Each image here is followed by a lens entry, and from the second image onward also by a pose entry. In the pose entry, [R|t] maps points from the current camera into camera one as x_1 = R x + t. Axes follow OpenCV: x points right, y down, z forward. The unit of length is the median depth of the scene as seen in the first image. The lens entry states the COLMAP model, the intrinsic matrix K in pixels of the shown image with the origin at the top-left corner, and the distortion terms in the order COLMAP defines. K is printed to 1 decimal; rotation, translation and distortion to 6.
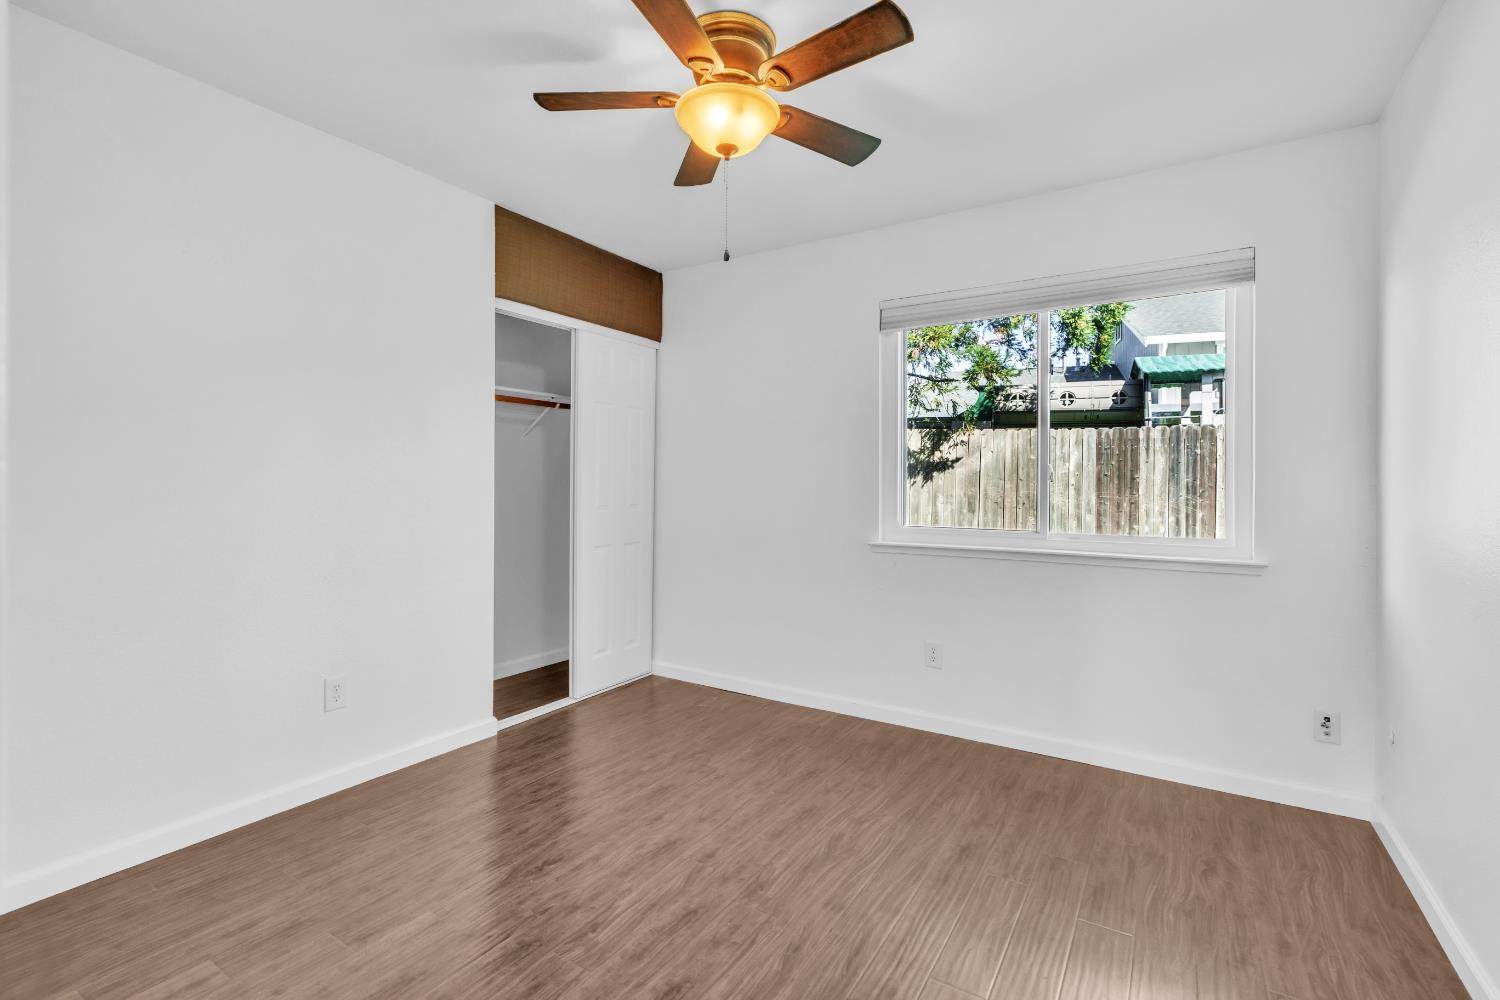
lens RADIAL K [[684.9, 0, 741.8], [0, 684.9, 489.7], [0, 0, 1]] dist [-0.003050, -0.000122]
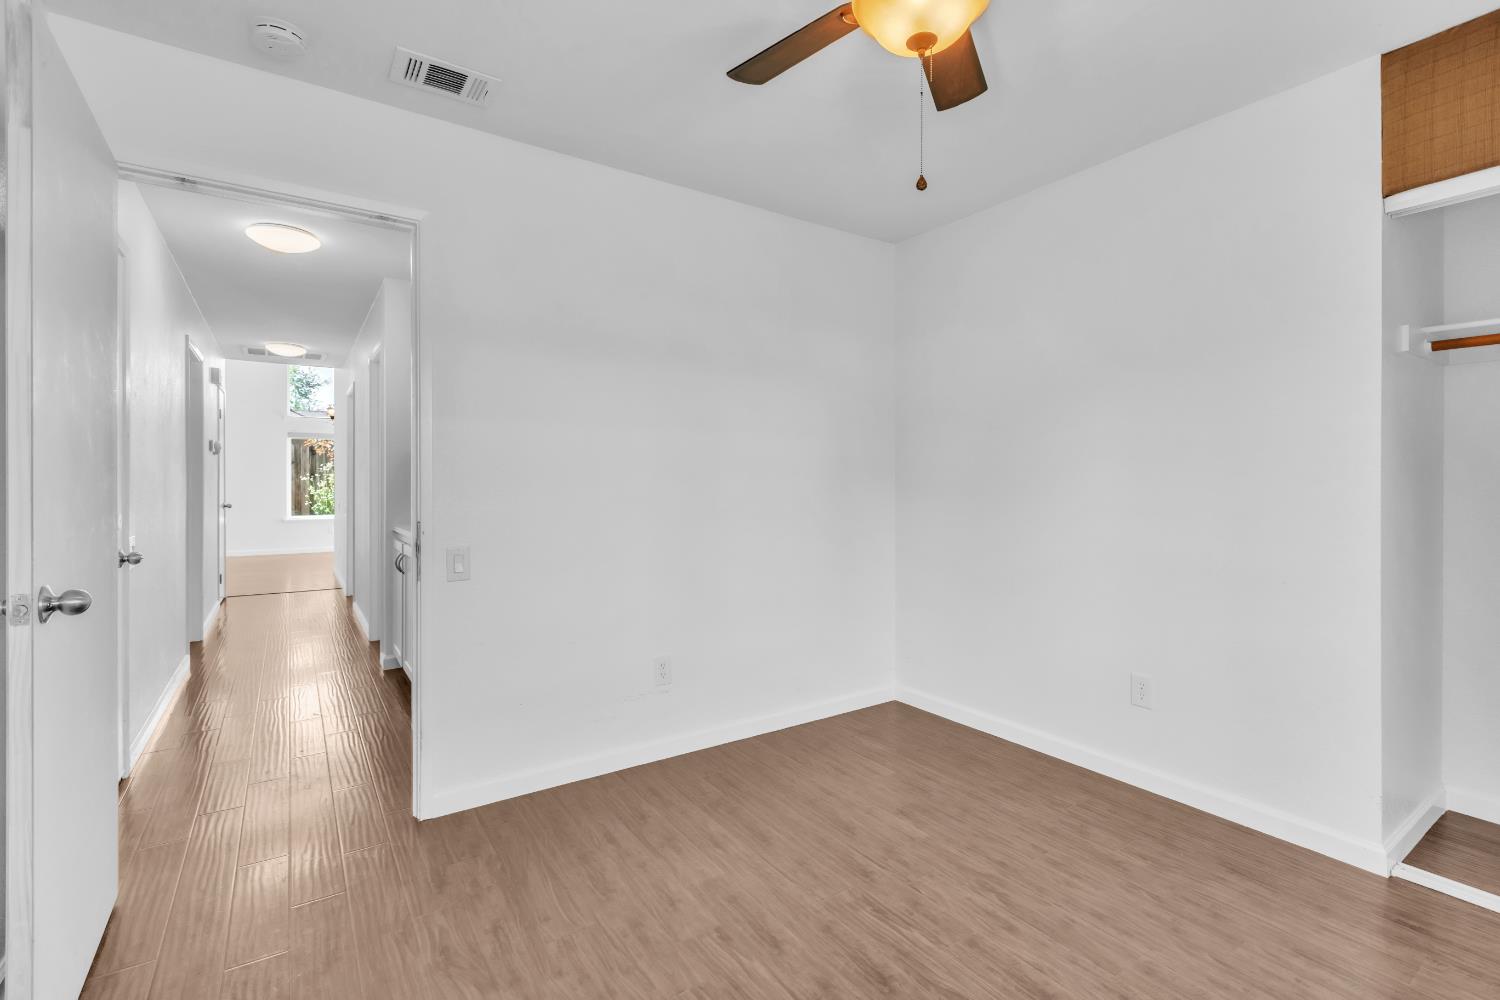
lens RADIAL K [[684.9, 0, 750.4], [0, 684.9, 494.5], [0, 0, 1]] dist [-0.003050, -0.000122]
pose [[-0.405562, 0.009323, -0.914020, 0.739280], [-0.010430, 0.999836, 0.014826, -0.007043], [0.914008, 0.015546, -0.405399, 1.125639]]
